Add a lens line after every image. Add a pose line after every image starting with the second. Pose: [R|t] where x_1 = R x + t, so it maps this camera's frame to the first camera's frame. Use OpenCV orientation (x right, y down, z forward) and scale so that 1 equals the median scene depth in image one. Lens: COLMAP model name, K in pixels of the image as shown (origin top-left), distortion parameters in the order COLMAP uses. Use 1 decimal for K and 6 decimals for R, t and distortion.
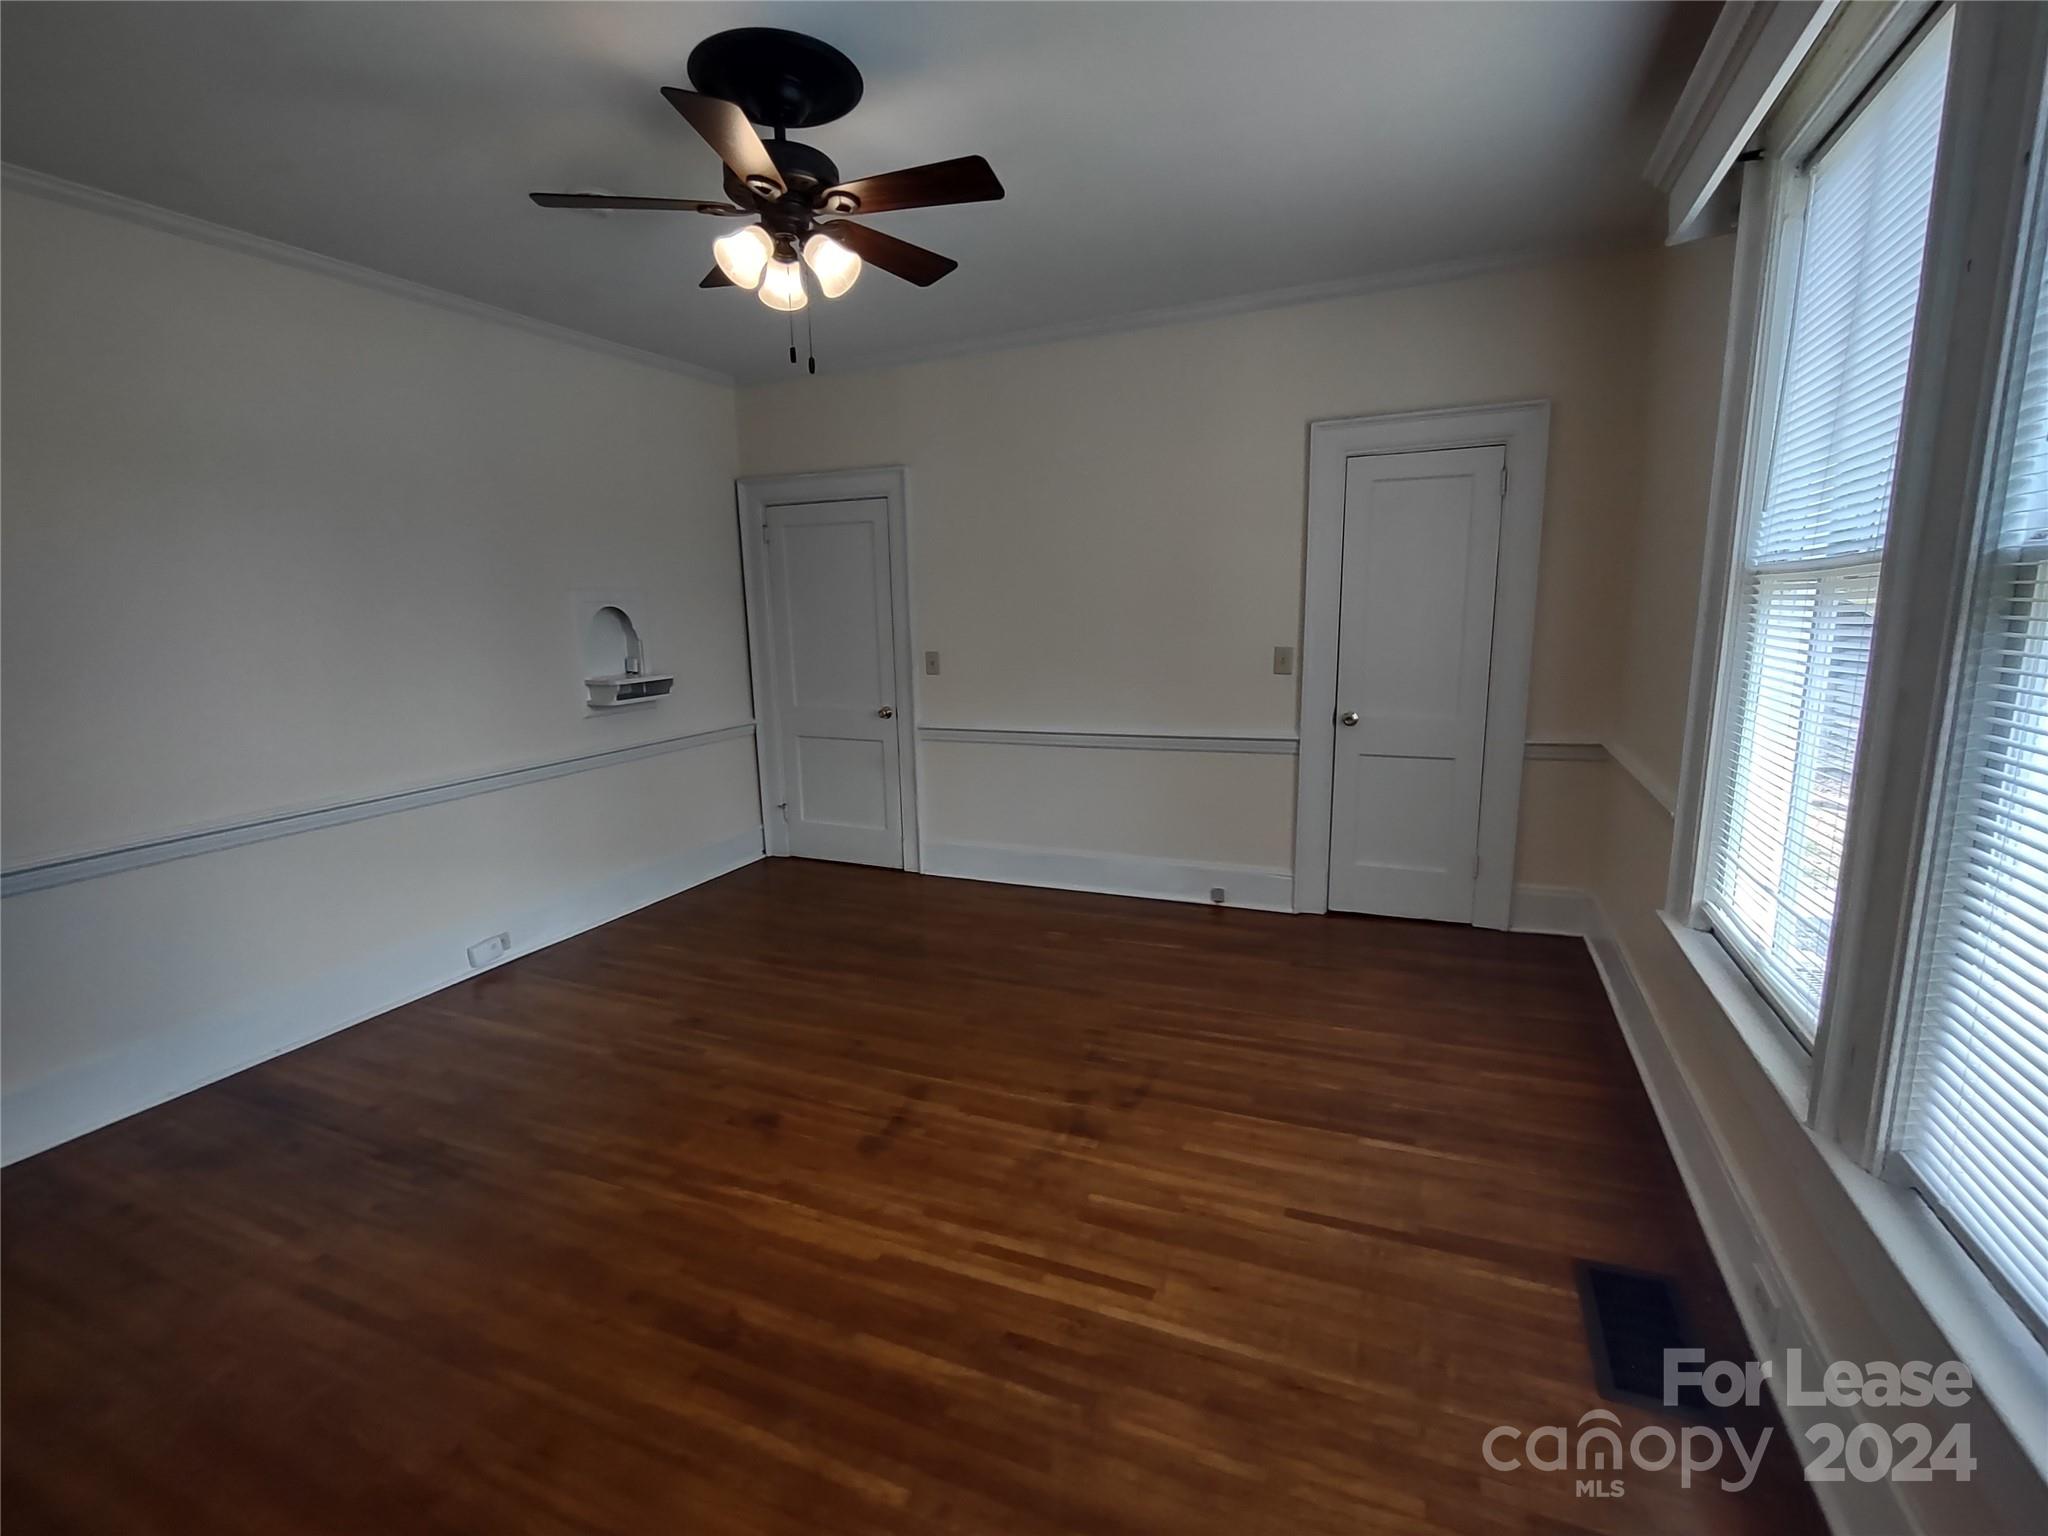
lens RADIAL K [[924.6, 0, 1036.4], [0, 924.6, 767.8], [0, 0, 1]] dist [0.000703, 0.000124]
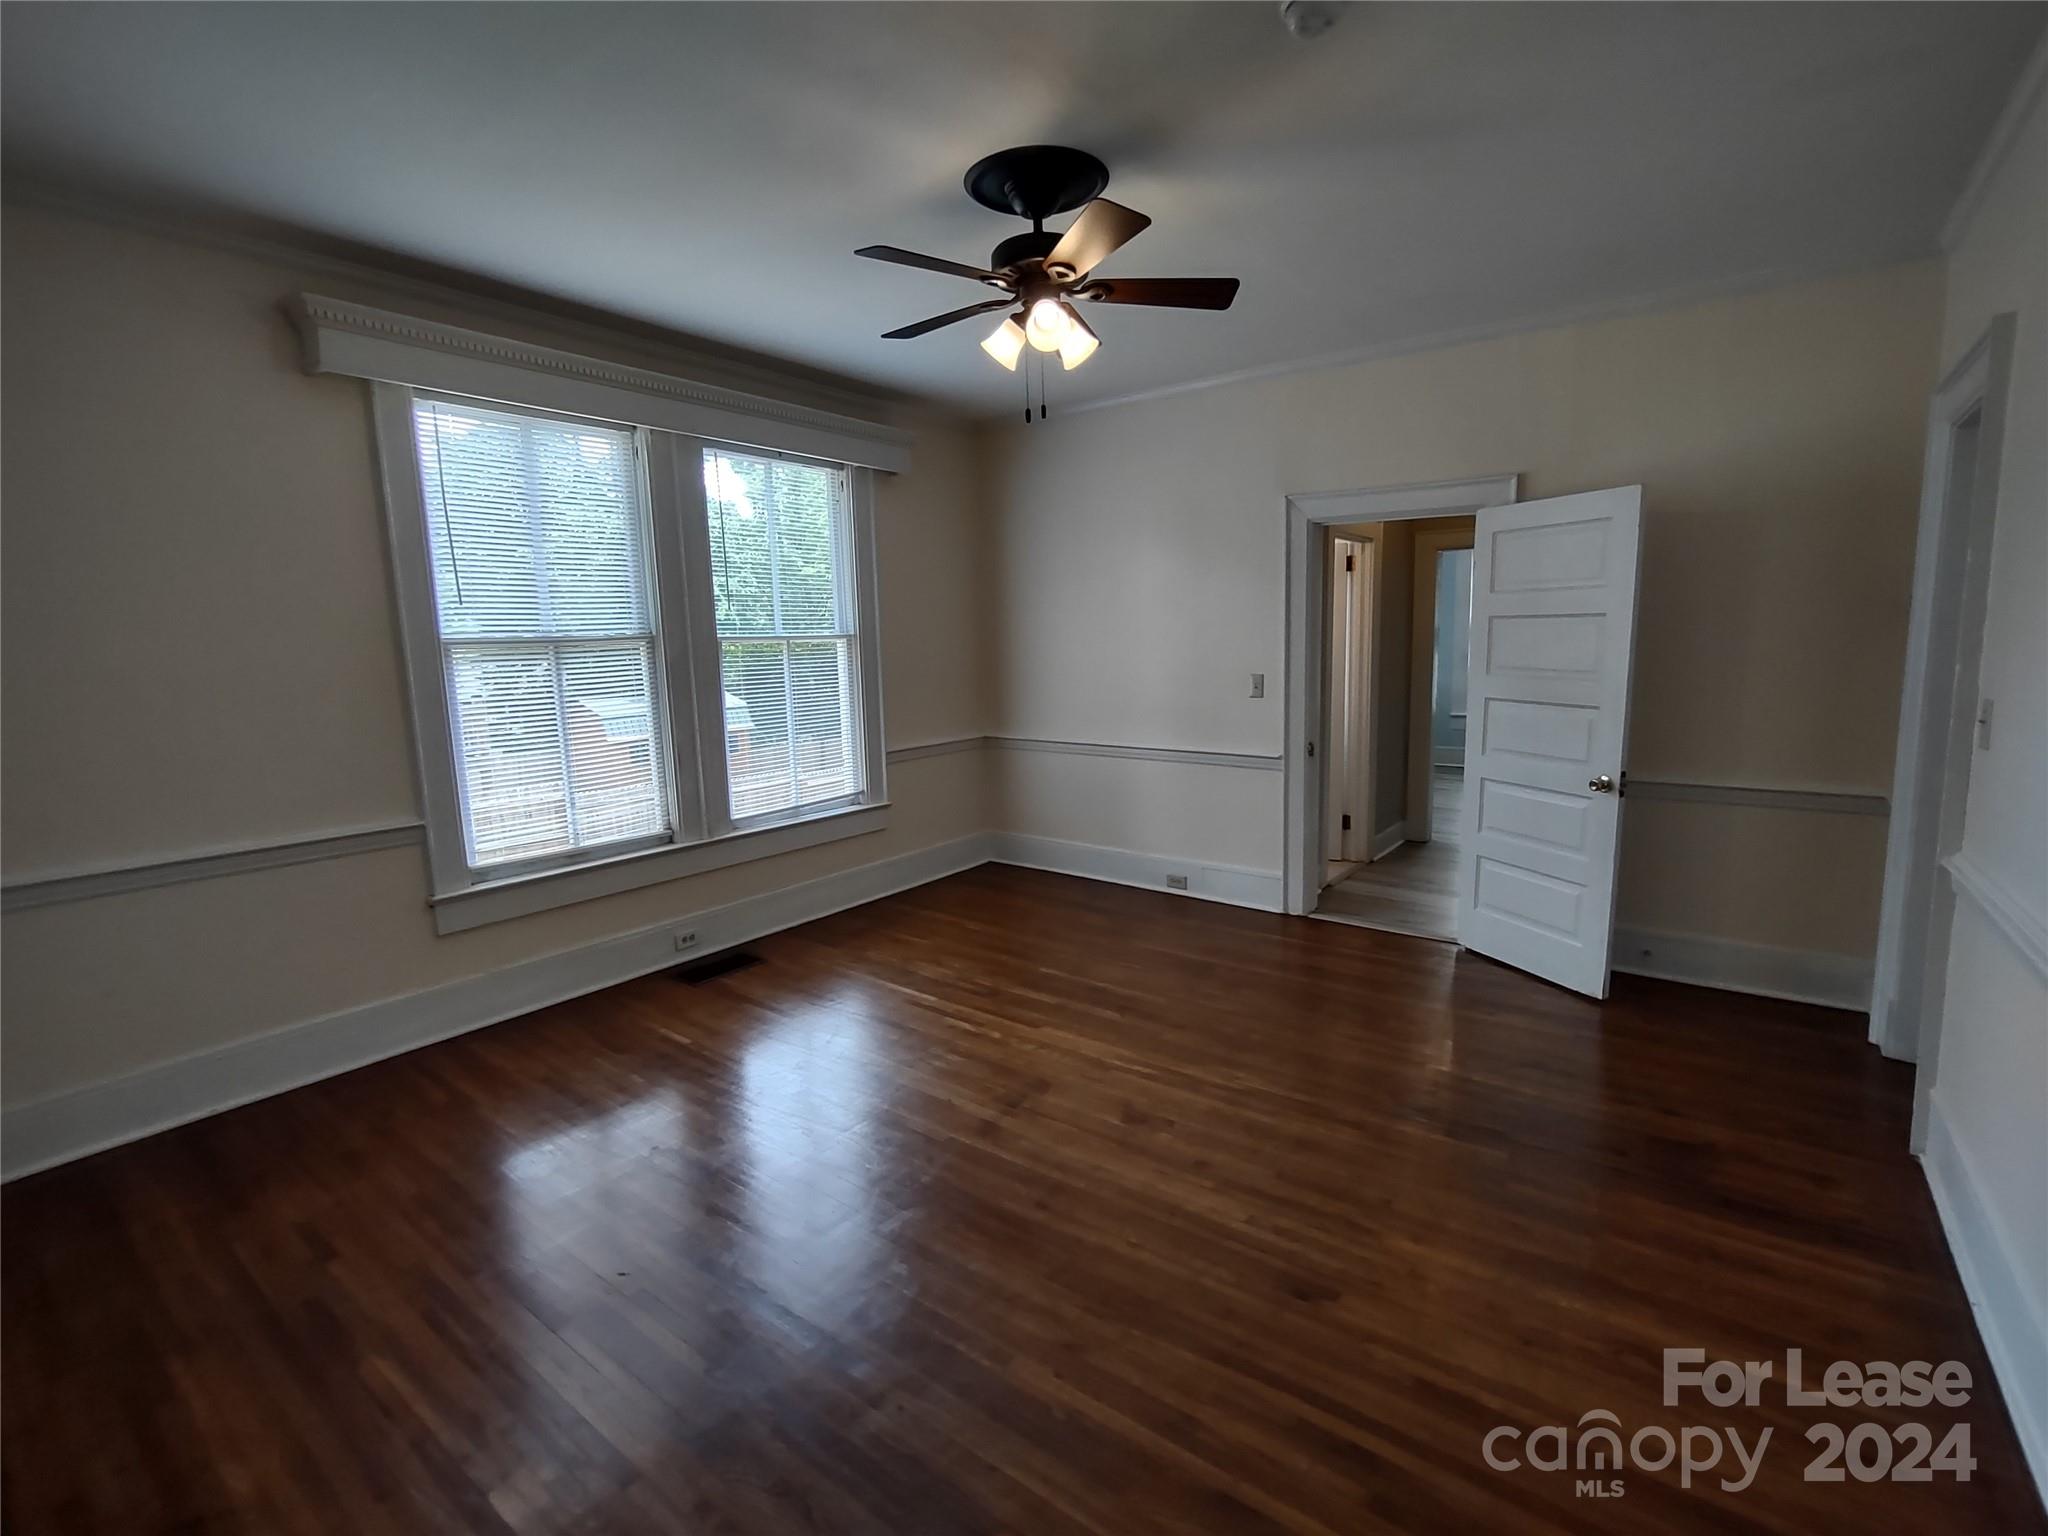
lens RADIAL K [[924.6, 0, 1036.4], [0, 924.6, 767.8], [0, 0, 1]] dist [0.000703, 0.000124]
pose [[-0.971252, 0.011924, 0.237755, -0.522671], [0.083805, 0.951936, 0.294609, -0.374149], [-0.222815, 0.306064, -0.925569, 2.235181]]
